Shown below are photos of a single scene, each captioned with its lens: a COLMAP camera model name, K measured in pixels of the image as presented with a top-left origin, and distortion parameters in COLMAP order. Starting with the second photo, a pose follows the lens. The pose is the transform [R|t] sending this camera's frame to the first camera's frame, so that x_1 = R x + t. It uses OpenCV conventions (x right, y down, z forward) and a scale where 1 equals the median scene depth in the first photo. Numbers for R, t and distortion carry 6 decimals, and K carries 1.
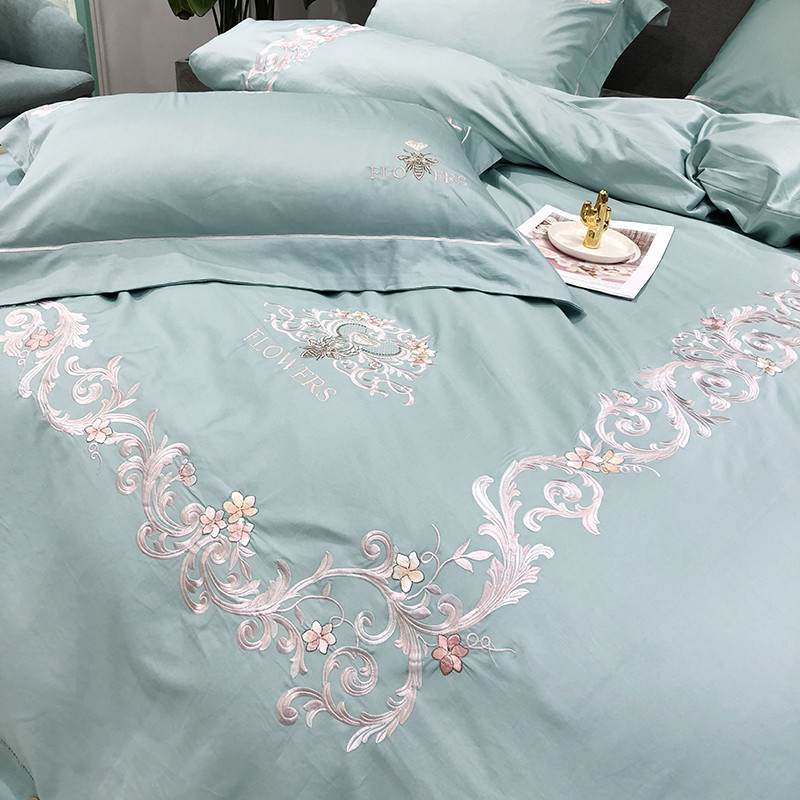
lens RADIAL K [[872.8, 0, 394.7], [0, 872.8, 403.6], [0, 0, 1]] dist [-0.000544, 0.024716]
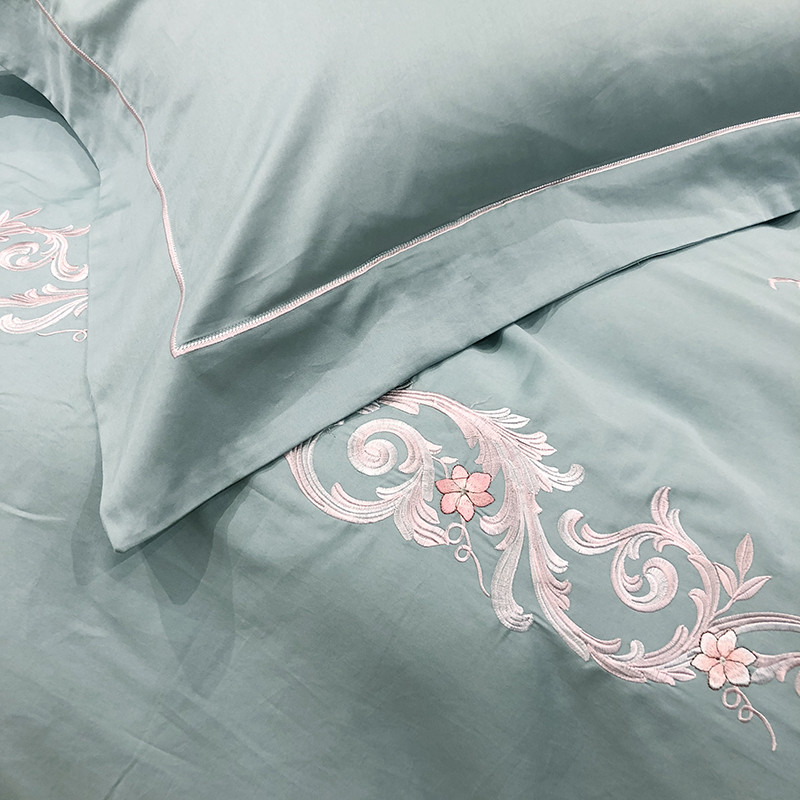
lens RADIAL K [[875.2, 0, 394.7], [0, 875.2, 396.5], [0, 0, 1]] dist [0.006099, 0.007998]
pose [[0.931673, -0.283600, 0.227061, -0.498886], [0.212124, 0.932049, 0.293747, -0.253029], [-0.294939, -0.225511, 0.928523, 0.531279]]
